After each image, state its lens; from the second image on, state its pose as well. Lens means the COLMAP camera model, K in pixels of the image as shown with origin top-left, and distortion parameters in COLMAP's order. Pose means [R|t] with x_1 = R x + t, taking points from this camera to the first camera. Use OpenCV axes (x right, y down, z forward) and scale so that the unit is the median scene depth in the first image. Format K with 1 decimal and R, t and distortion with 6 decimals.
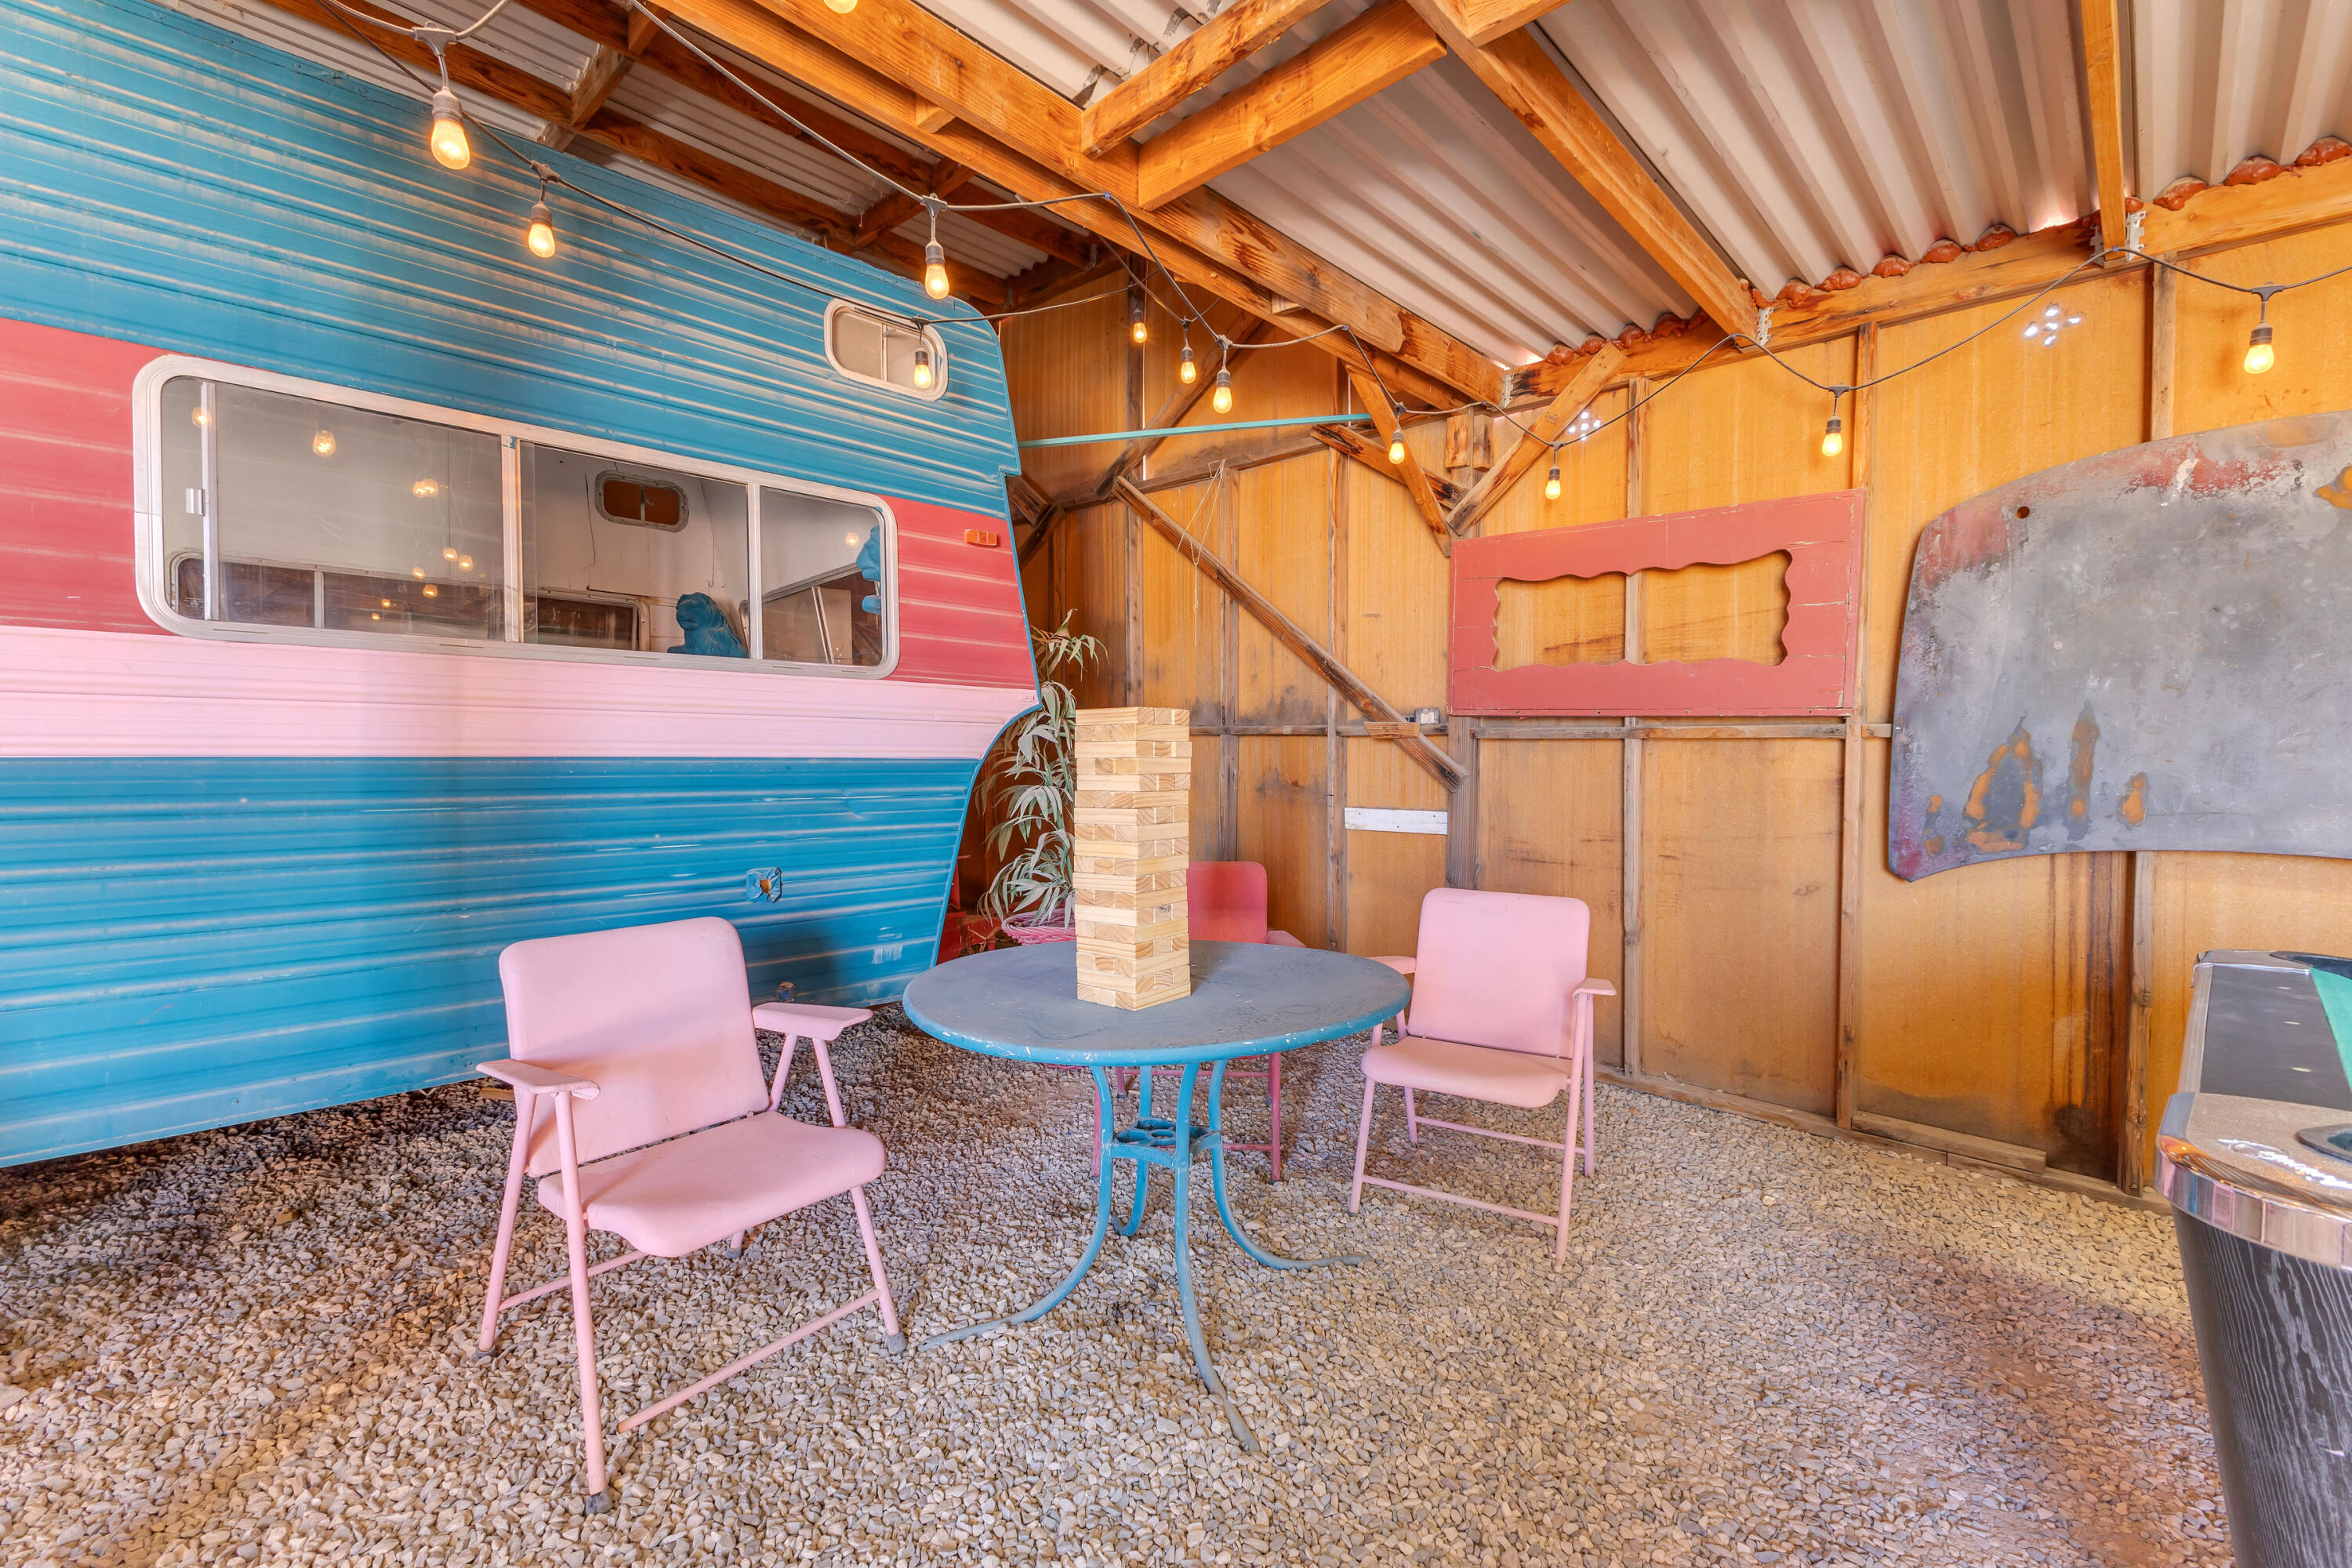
lens RADIAL K [[1006.9, 0, 1171.2], [0, 1006.9, 779.3], [0, 0, 1]] dist [0.010424, -0.002323]
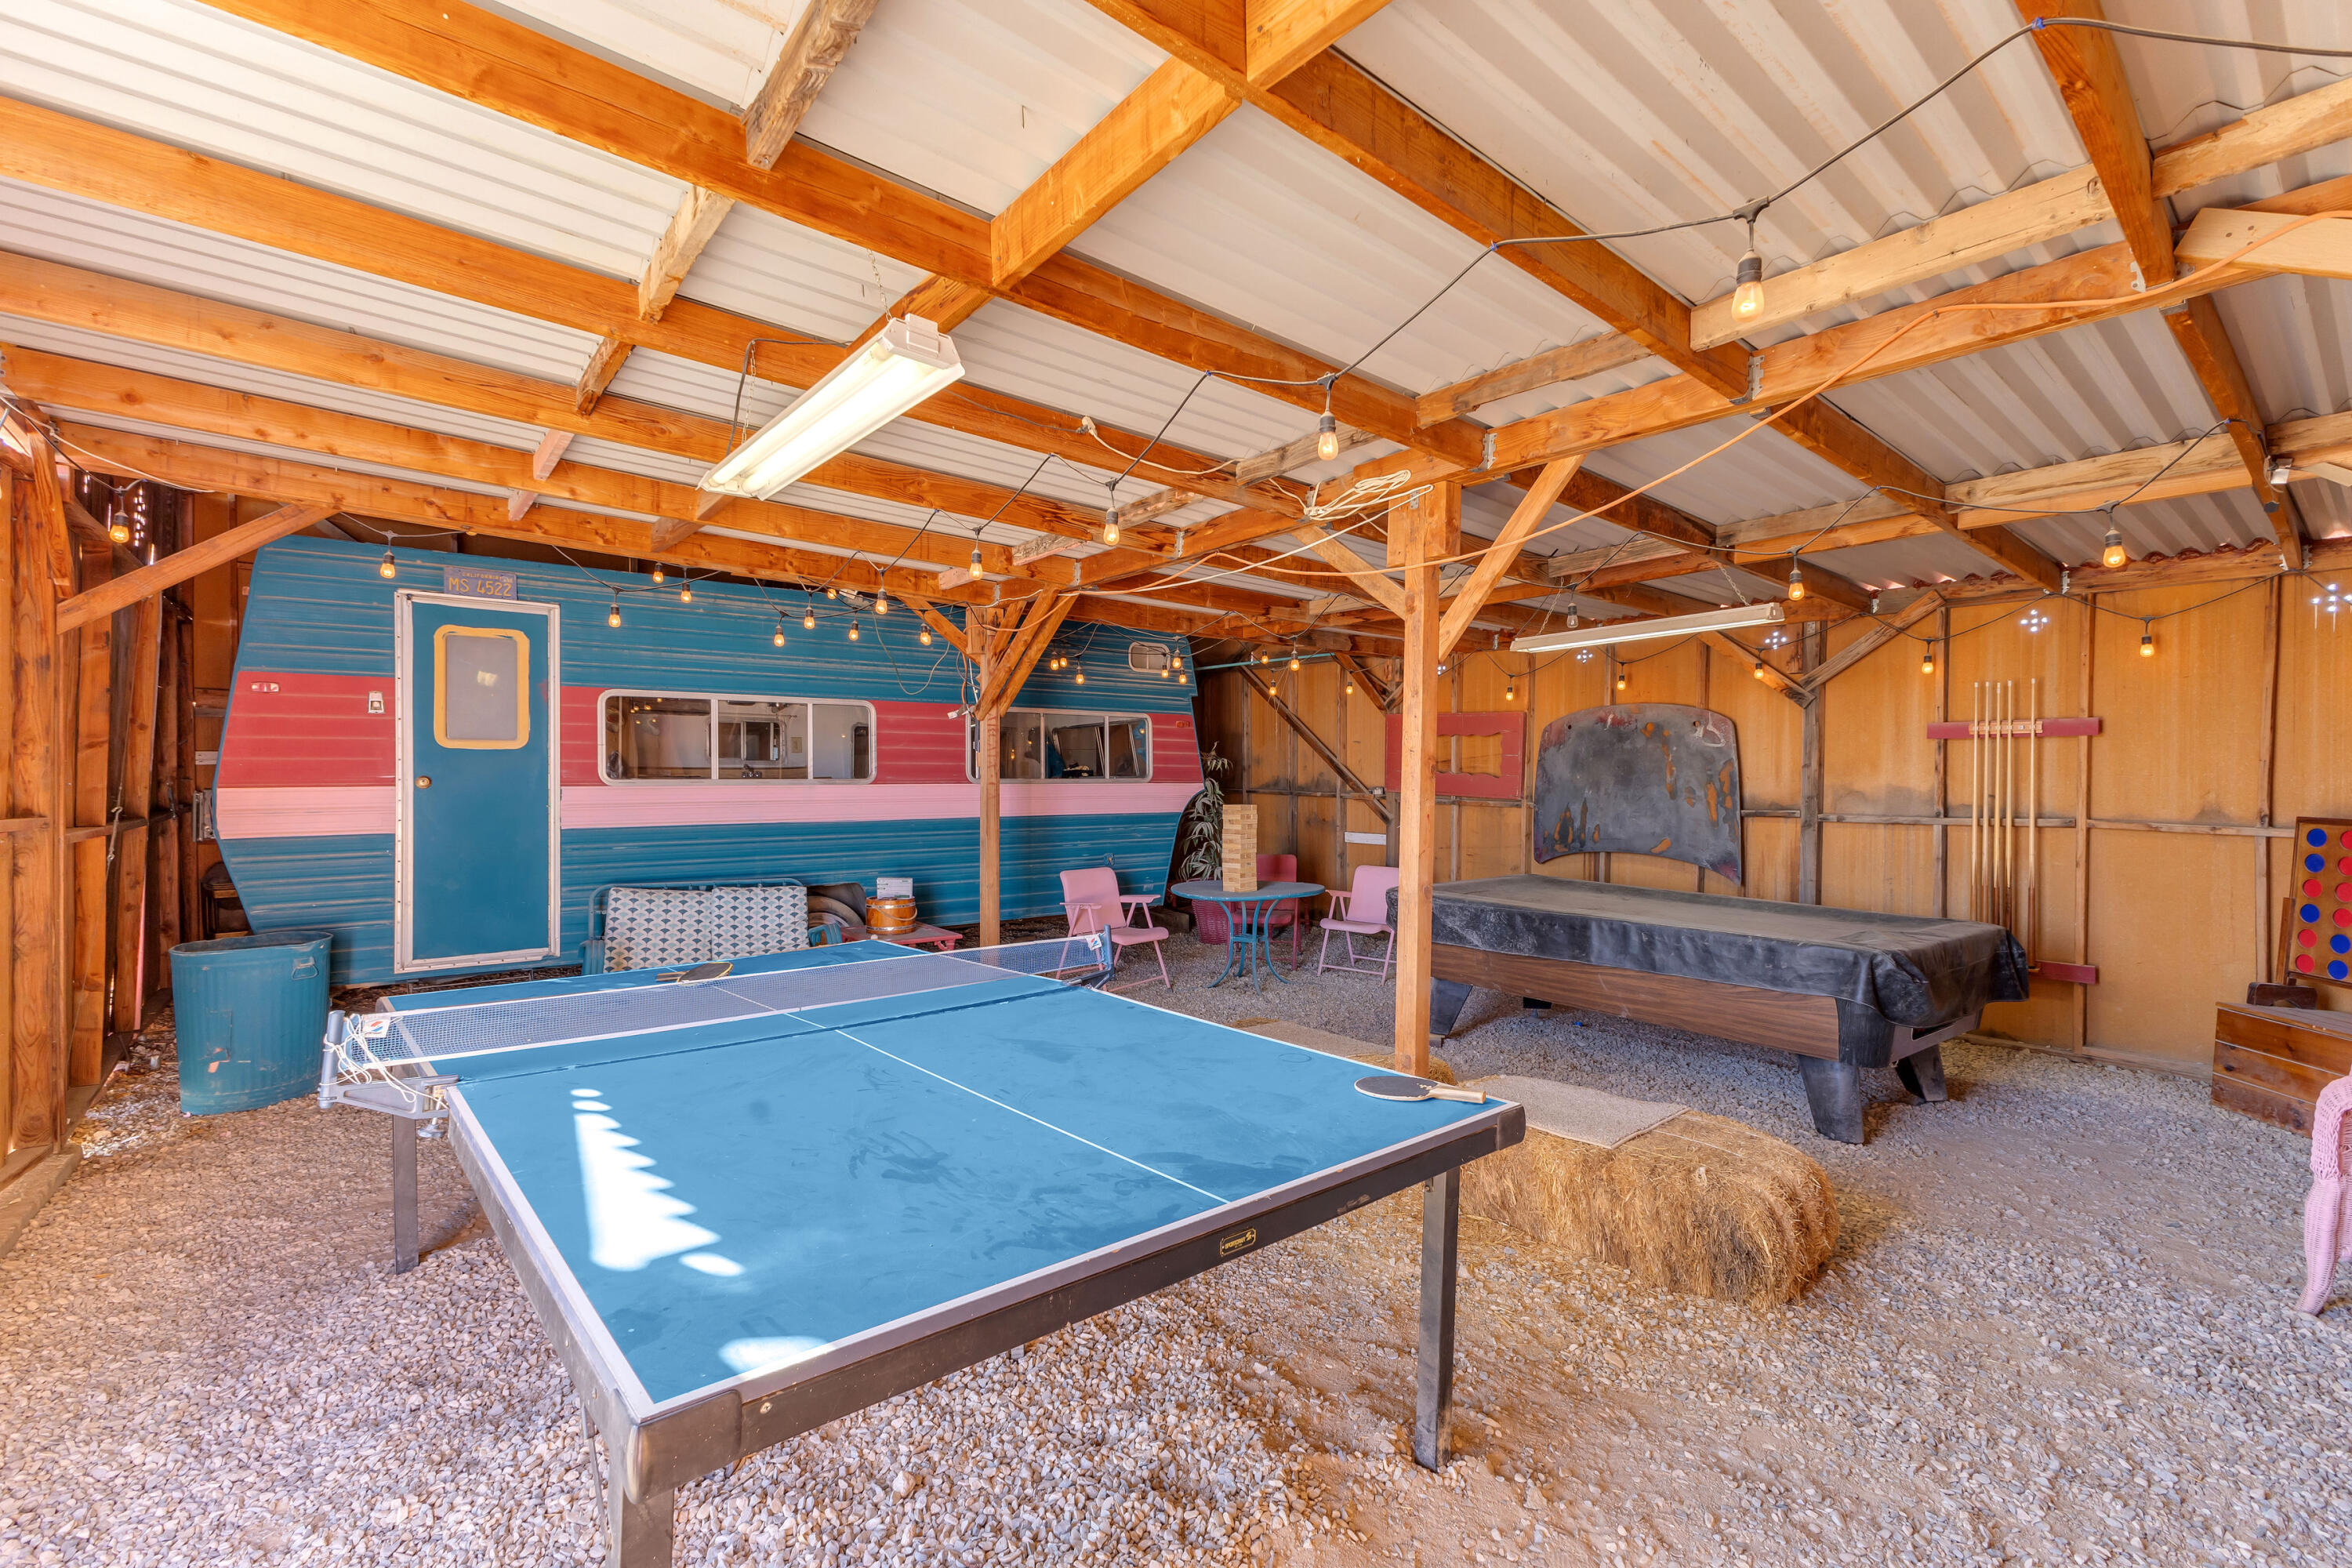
lens RADIAL K [[1006.9, 0, 1179.8], [0, 1006.9, 778.3], [0, 0, 1]] dist [0.010424, -0.002323]
pose [[0.993193, 0.002743, -0.116447, 0.107285], [-0.004495, 0.999881, -0.014780, -0.074628], [0.116392, 0.015202, 0.993087, -1.645401]]
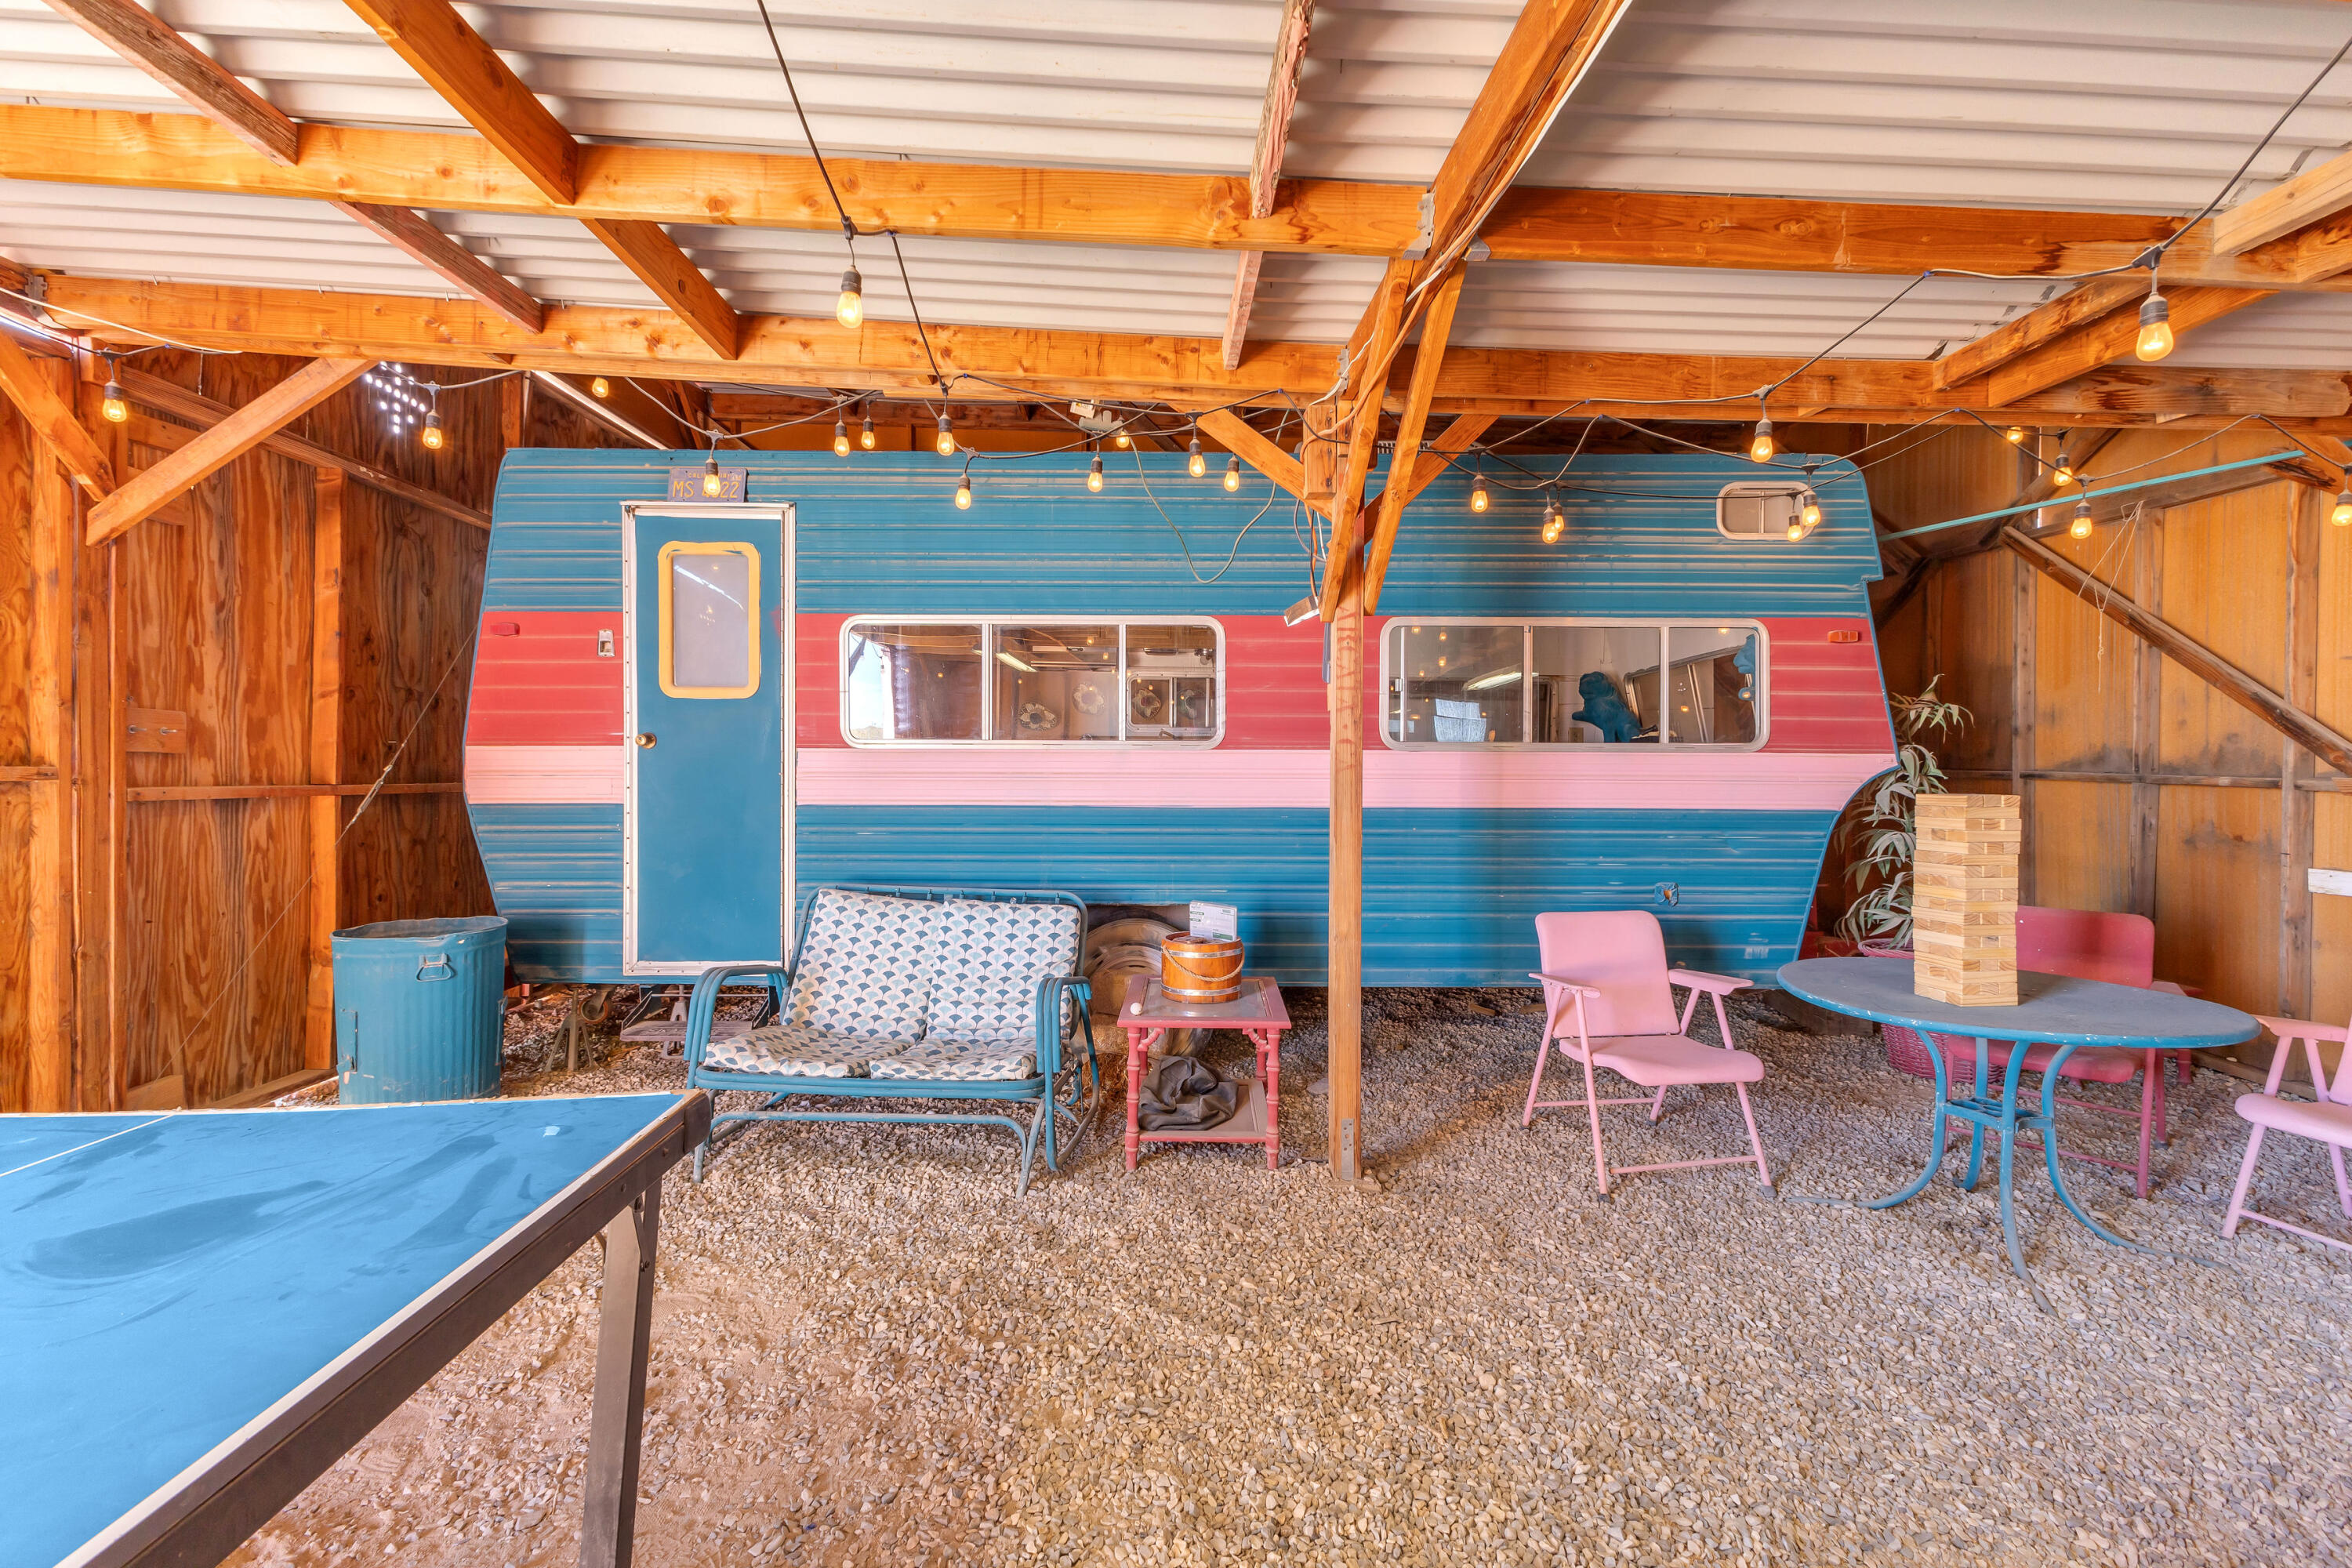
lens RADIAL K [[1006.9, 0, 1180.5], [0, 1006.9, 777.6], [0, 0, 1]] dist [0.010424, -0.002323]
pose [[0.719572, 0.013166, -0.694293, 0.107137], [-0.018884, 0.999821, -0.000613, -0.049950], [0.694161, 0.013552, 0.719692, -0.545090]]
